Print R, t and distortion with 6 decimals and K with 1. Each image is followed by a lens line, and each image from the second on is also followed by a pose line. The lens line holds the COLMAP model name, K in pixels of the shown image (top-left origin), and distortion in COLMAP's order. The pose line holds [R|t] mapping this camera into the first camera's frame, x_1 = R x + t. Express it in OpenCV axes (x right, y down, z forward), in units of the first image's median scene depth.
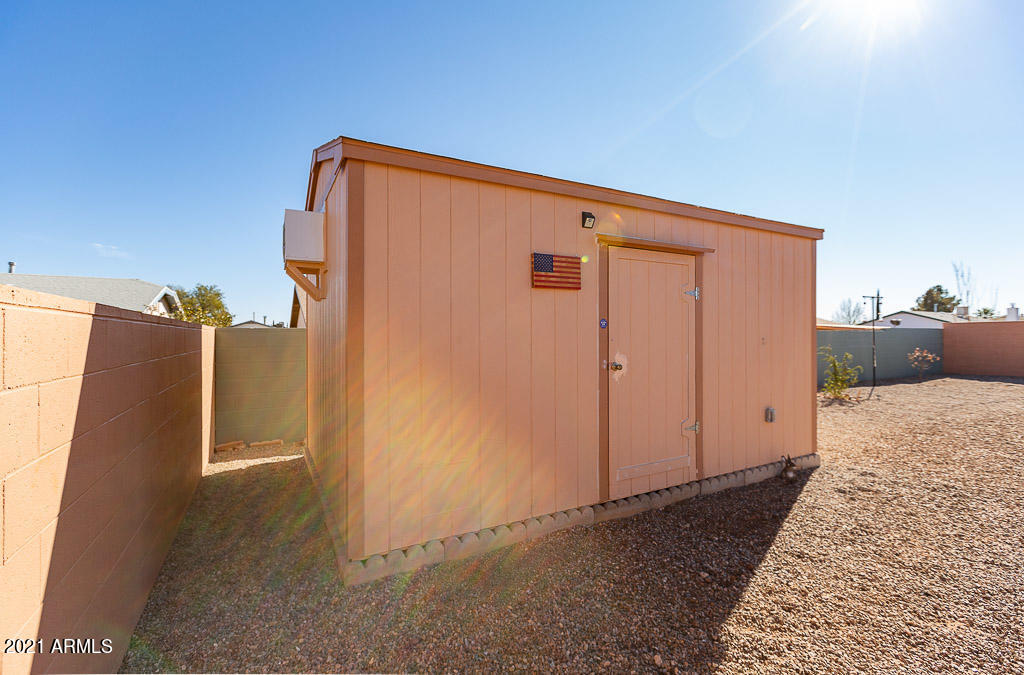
lens RADIAL K [[458.1, 0, 512.0], [0, 458.1, 337.5], [0, 0, 1]] dist [-0.000151, -0.000048]
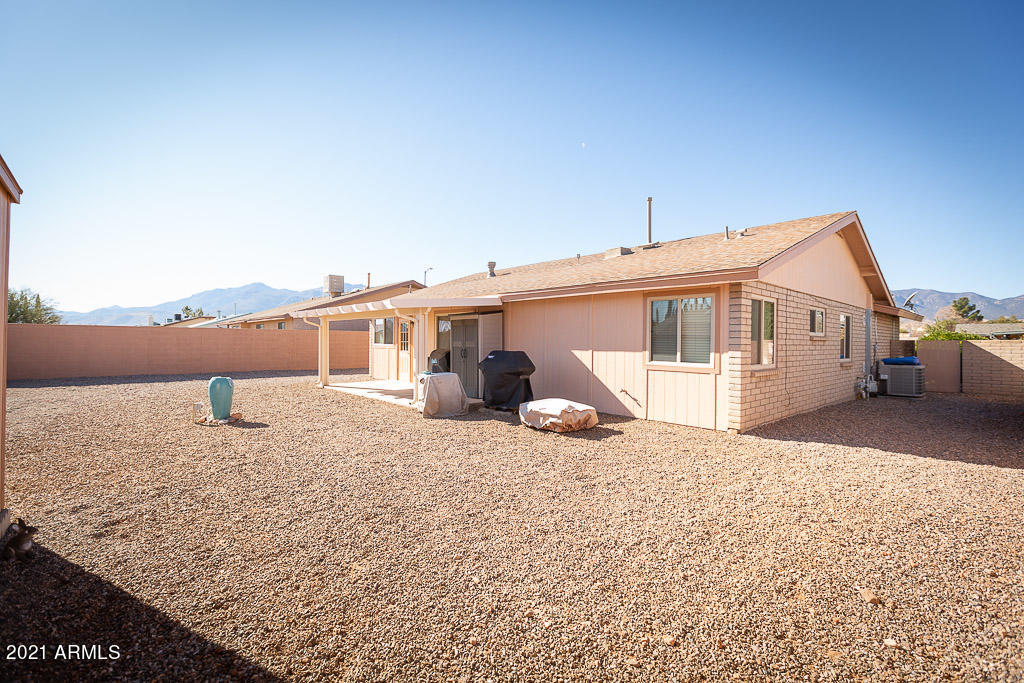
lens RADIAL K [[453.9, 0, 512.0], [0, 453.9, 341.5], [0, 0, 1]] dist [0.001785, 0.000023]
pose [[-0.226420, 0.001815, 0.974028, -0.237991], [-0.003973, 0.999988, -0.002787, -0.001391], [-0.974022, -0.004501, -0.226410, 0.539737]]
